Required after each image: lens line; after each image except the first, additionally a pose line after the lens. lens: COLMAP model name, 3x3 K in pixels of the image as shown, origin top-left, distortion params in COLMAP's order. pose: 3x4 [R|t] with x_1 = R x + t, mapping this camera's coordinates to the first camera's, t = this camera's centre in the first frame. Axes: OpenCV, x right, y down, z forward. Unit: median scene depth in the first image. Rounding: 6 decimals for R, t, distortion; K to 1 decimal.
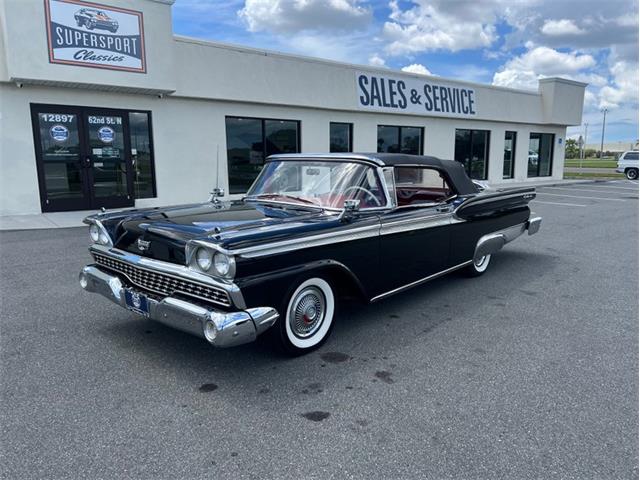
lens RADIAL K [[481.7, 0, 319.0], [0, 481.7, 242.4], [0, 0, 1]] dist [0.050026, -0.057840]
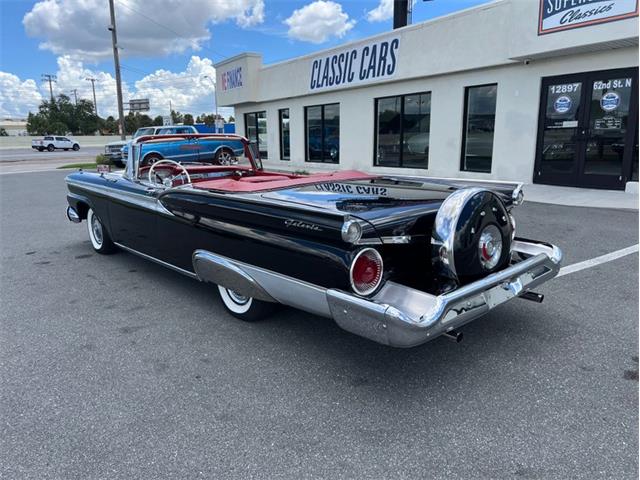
lens RADIAL K [[481.7, 0, 318.4], [0, 481.7, 244.2], [0, 0, 1]] dist [0.050026, -0.057840]
pose [[-0.118208, 0.222920, -0.967643, 0.521354], [-0.157127, 0.957999, 0.239893, -0.112503], [0.980478, 0.180400, -0.078217, 0.642092]]
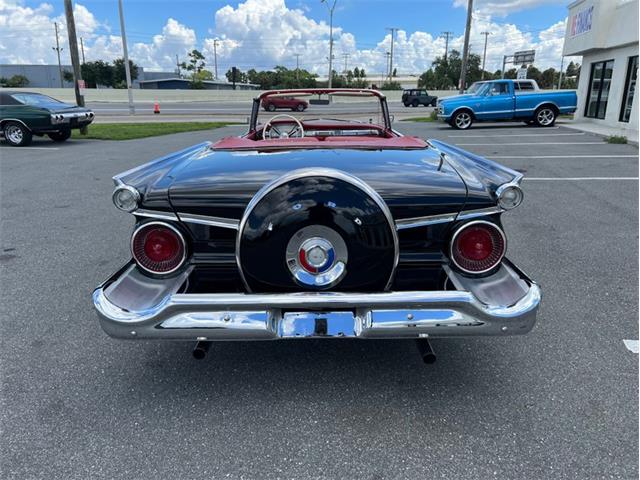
lens RADIAL K [[481.7, 0, 314.3], [0, 481.7, 238.5], [0, 0, 1]] dist [0.050026, -0.057840]
pose [[-0.762756, 0.192186, -0.617469, 0.354401], [-0.104050, 0.905907, 0.410494, -0.147565], [0.638261, 0.377354, -0.670989, 0.853017]]
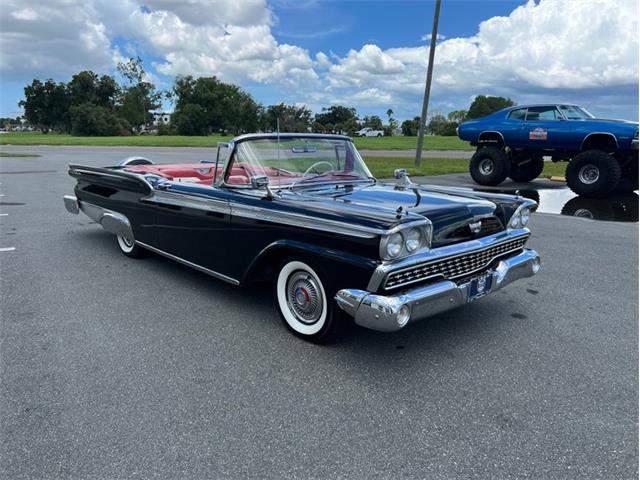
lens RADIAL K [[481.7, 0, 319.3], [0, 481.7, 241.3], [0, 0, 1]] dist [0.050026, -0.057840]
pose [[0.093156, -0.210771, 0.973086, -0.435211], [0.160175, 0.967779, 0.194288, -0.066864], [-0.982683, 0.137765, 0.123915, 0.387636]]
